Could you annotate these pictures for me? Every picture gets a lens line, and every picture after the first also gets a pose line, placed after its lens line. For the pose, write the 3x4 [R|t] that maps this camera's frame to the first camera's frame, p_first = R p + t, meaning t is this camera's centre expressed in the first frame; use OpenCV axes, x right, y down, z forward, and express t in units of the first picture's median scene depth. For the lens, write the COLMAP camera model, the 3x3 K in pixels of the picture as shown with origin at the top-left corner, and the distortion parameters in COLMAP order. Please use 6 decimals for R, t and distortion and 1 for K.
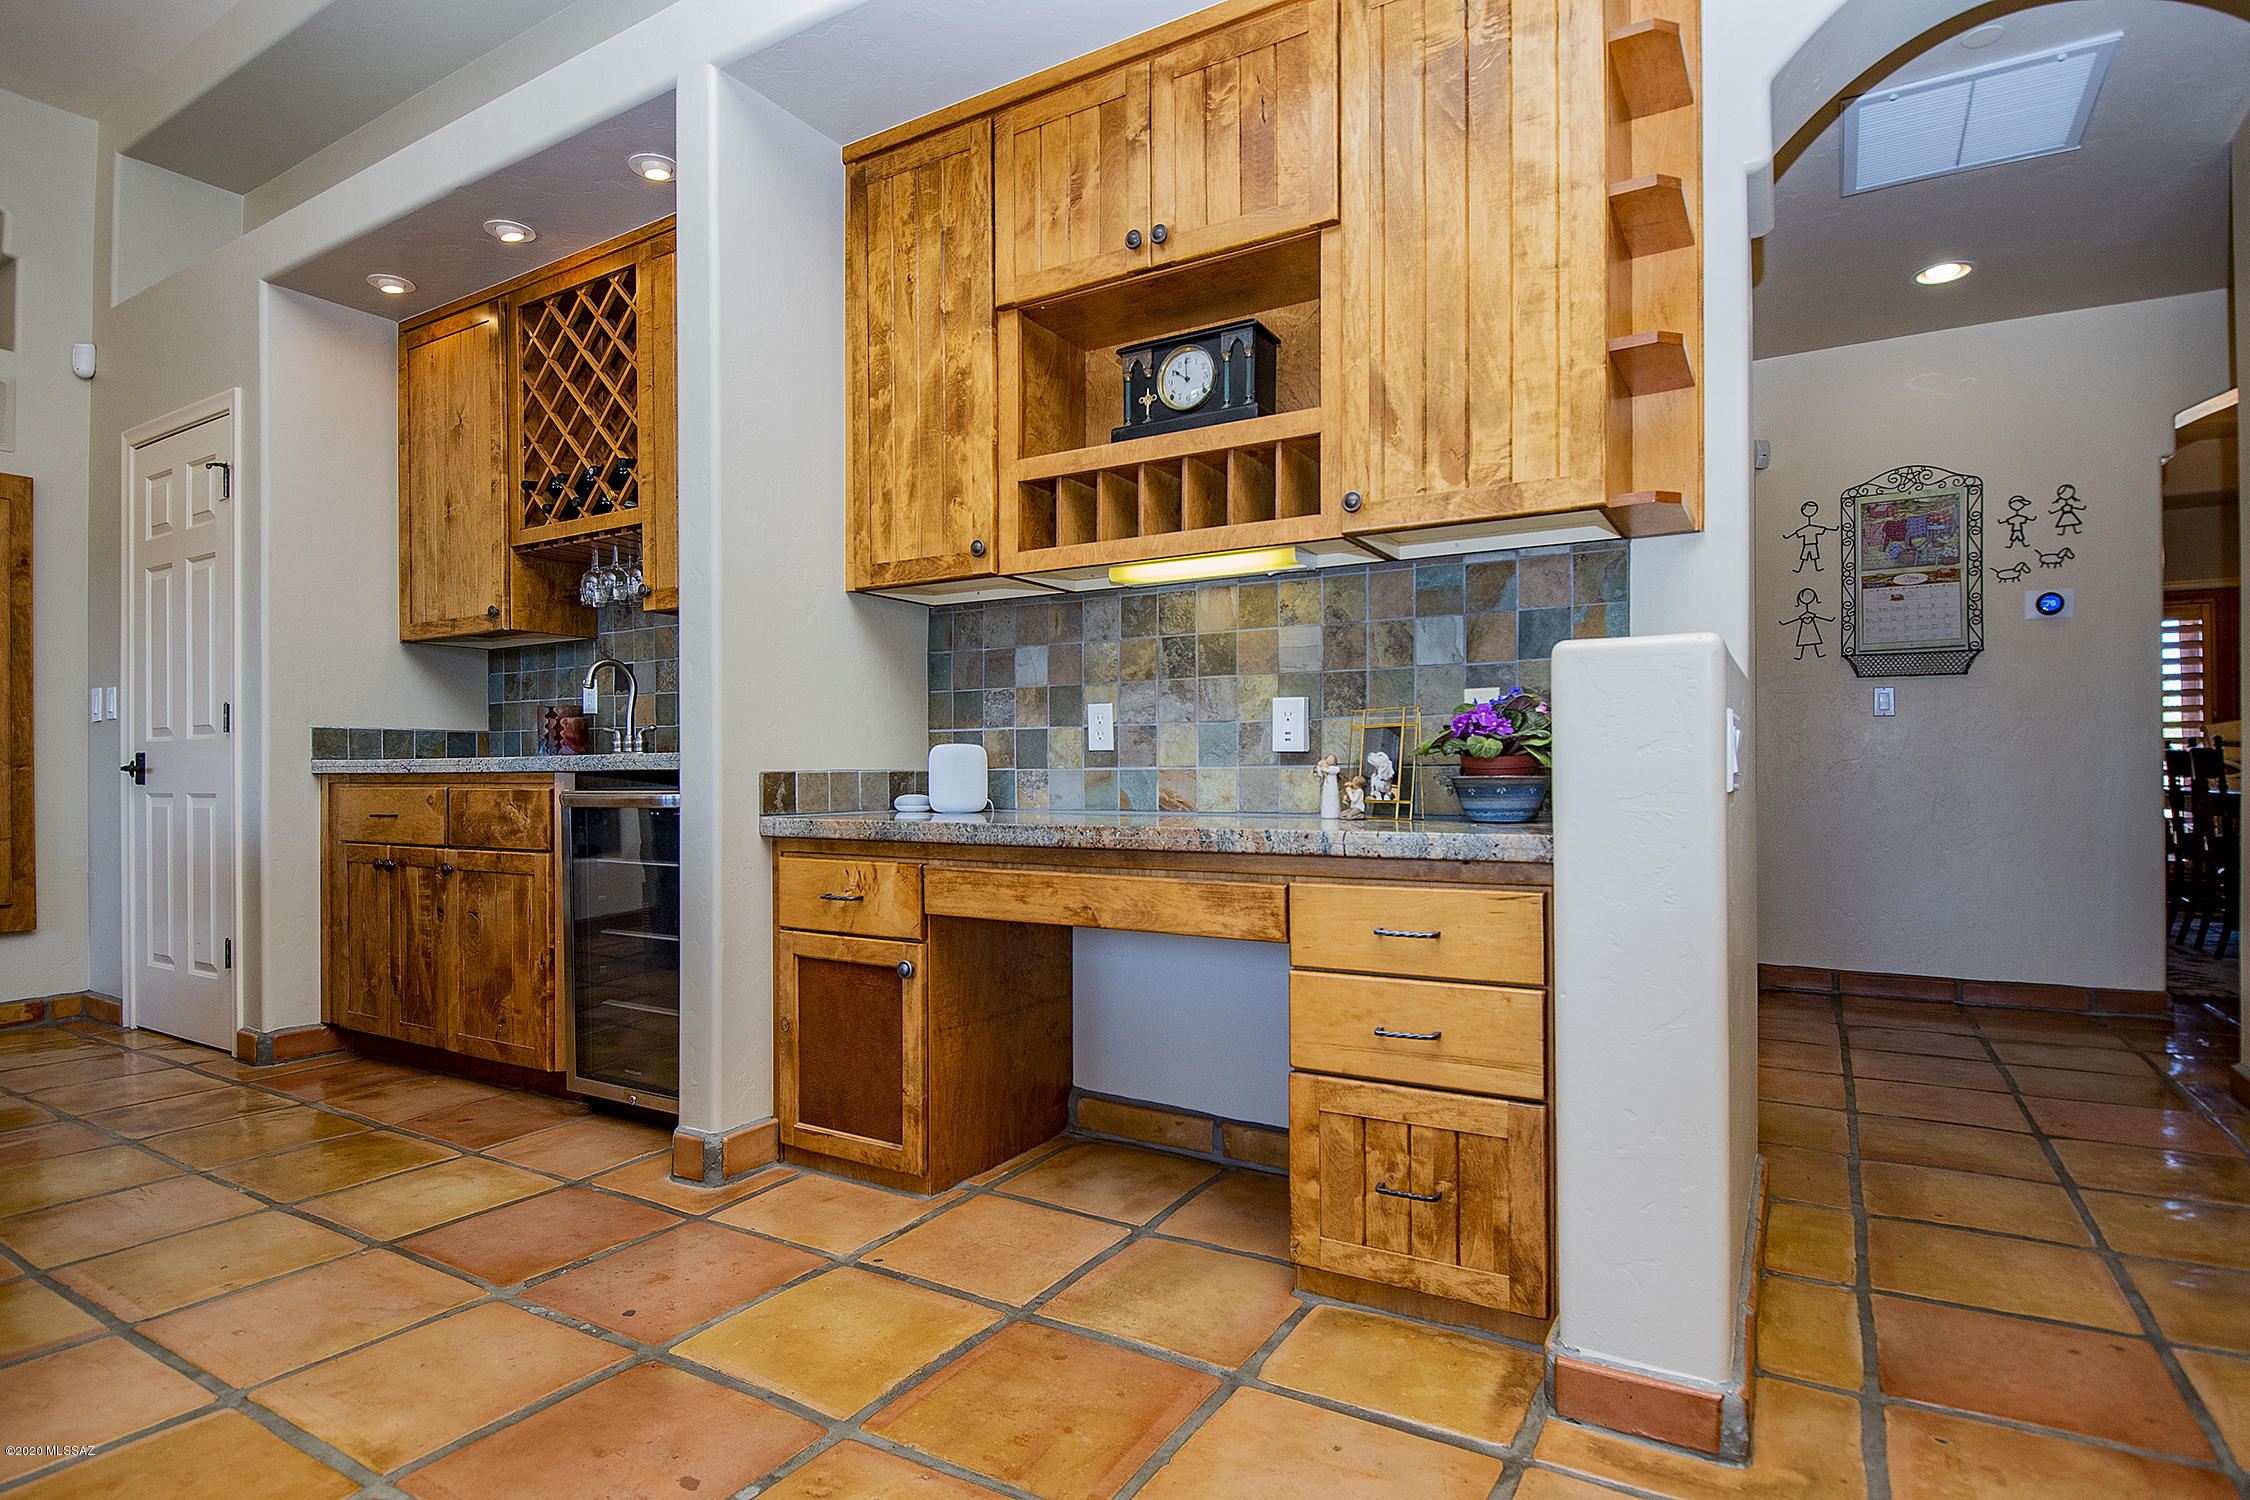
lens RADIAL K [[1165.9, 0, 1138.0], [0, 1165.9, 777.8], [0, 0, 1]] dist [0.006960, -0.000756]
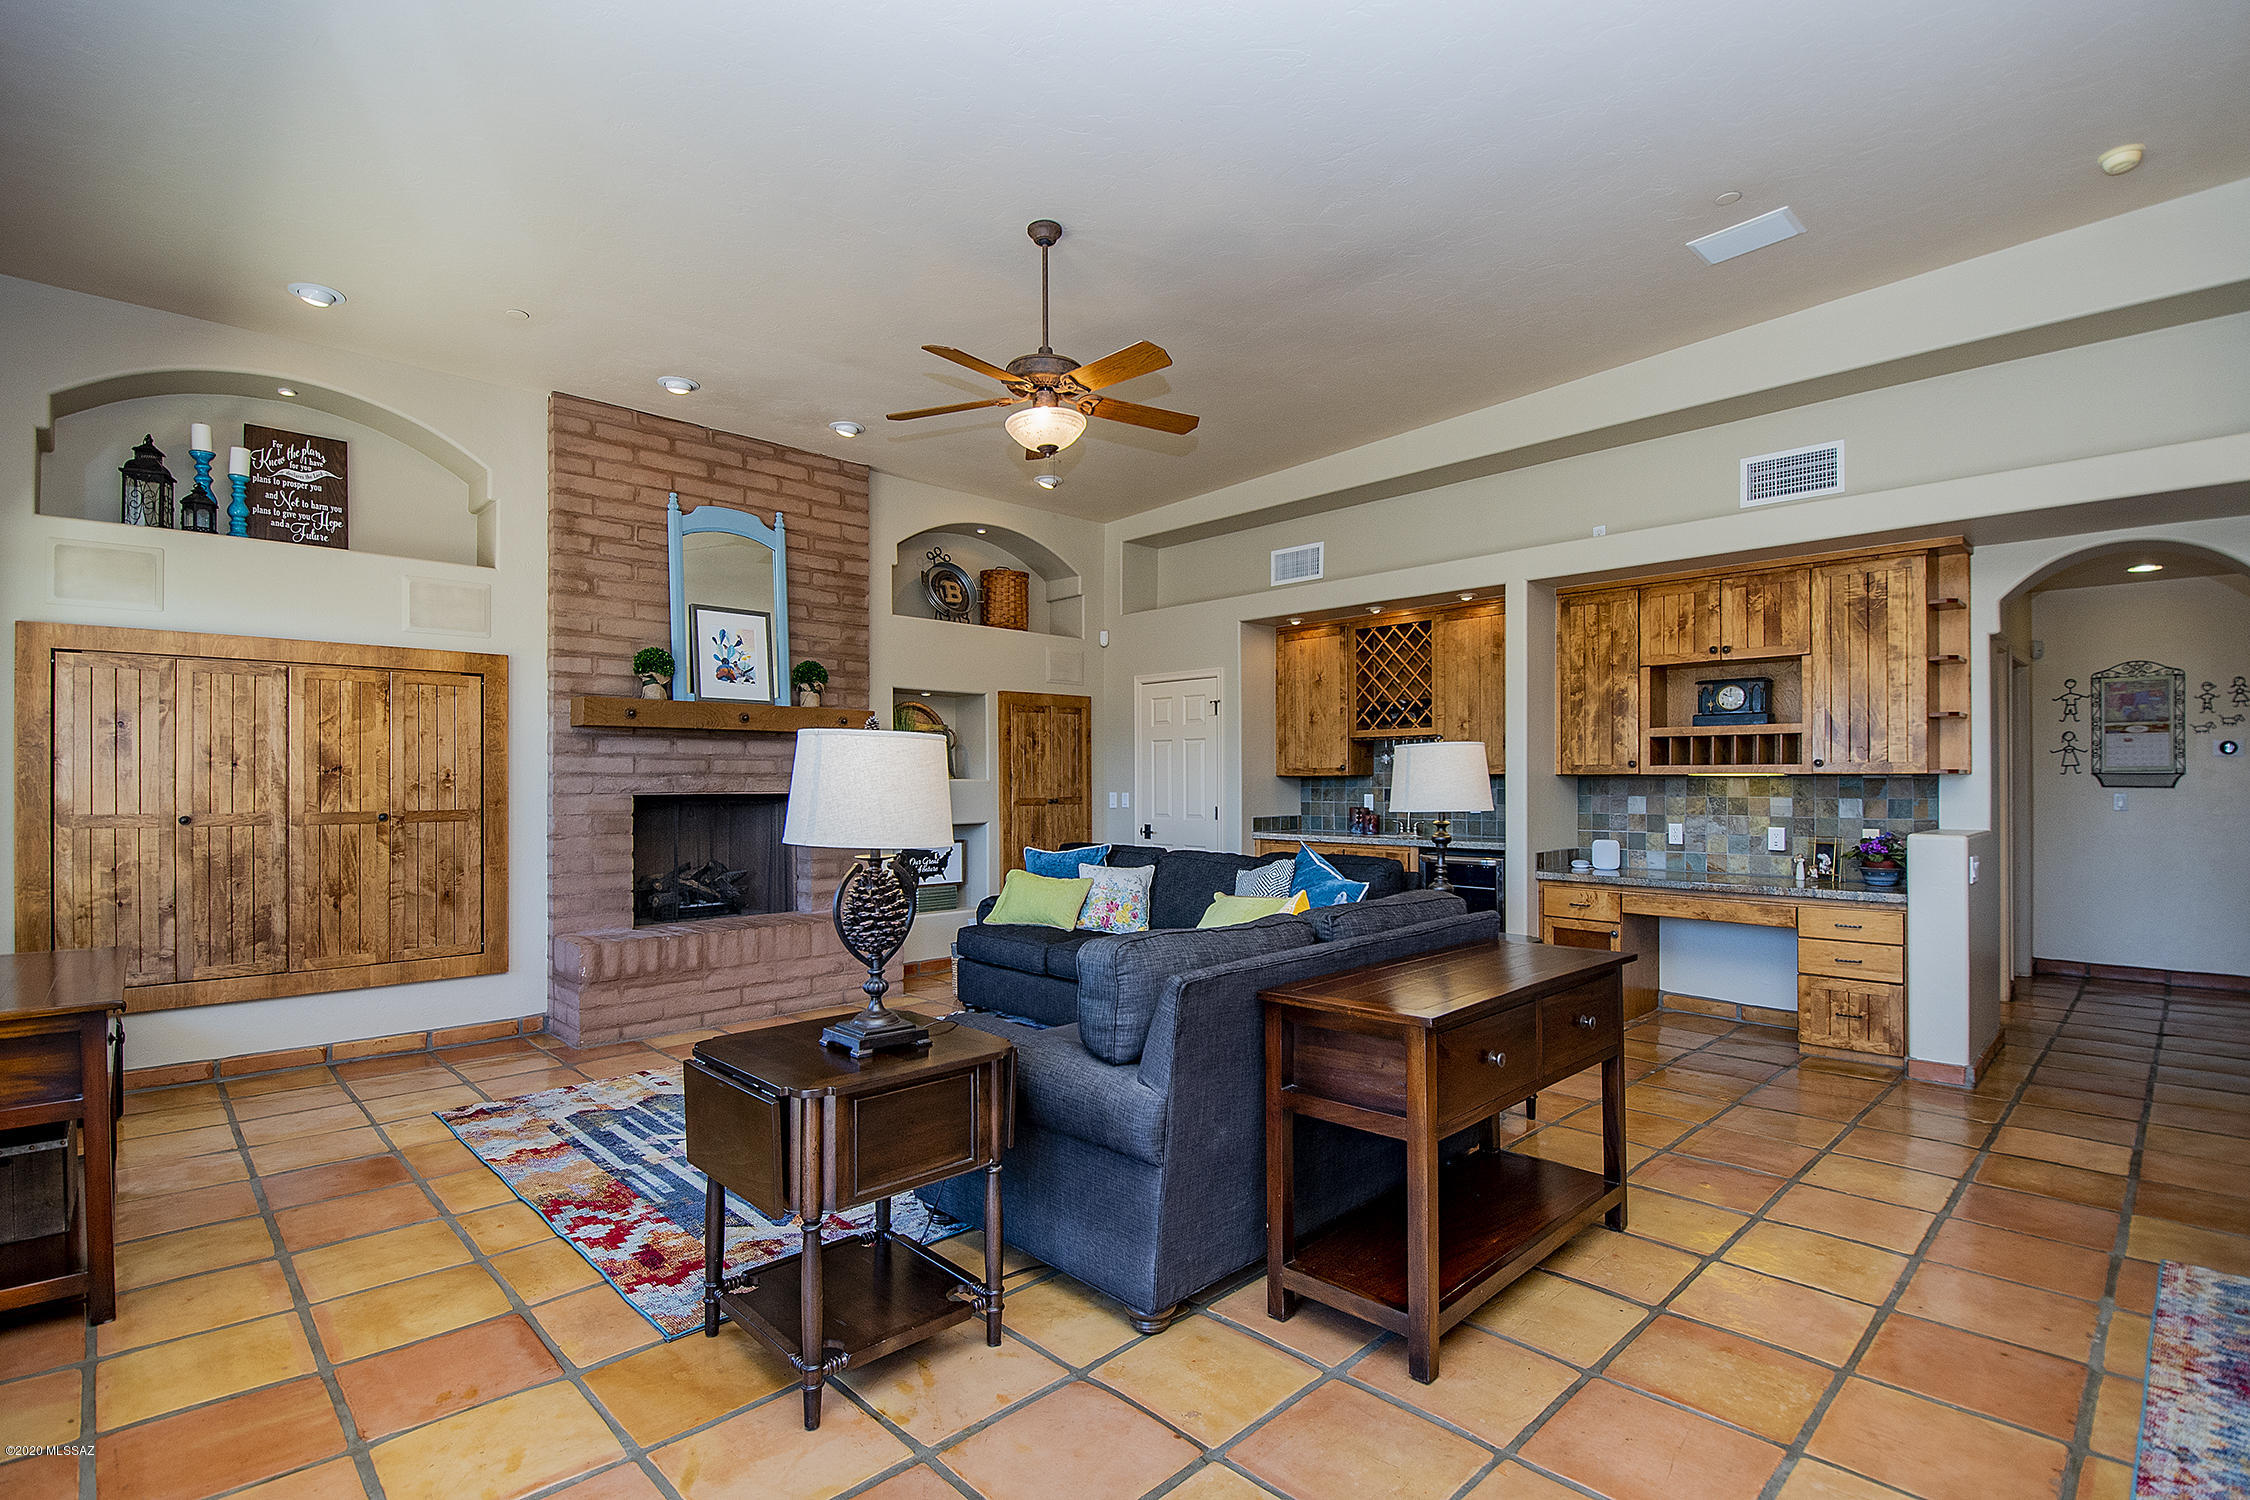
lens RADIAL K [[1065.9, 0, 1135.8], [0, 1065.9, 778.4], [0, 0, 1]] dist [0.021924, -0.024465]
pose [[0.966242, 0.001163, -0.257633, -0.560733], [-0.002249, 0.999990, -0.003922, -0.154338], [0.257626, 0.004369, 0.966235, -1.430579]]
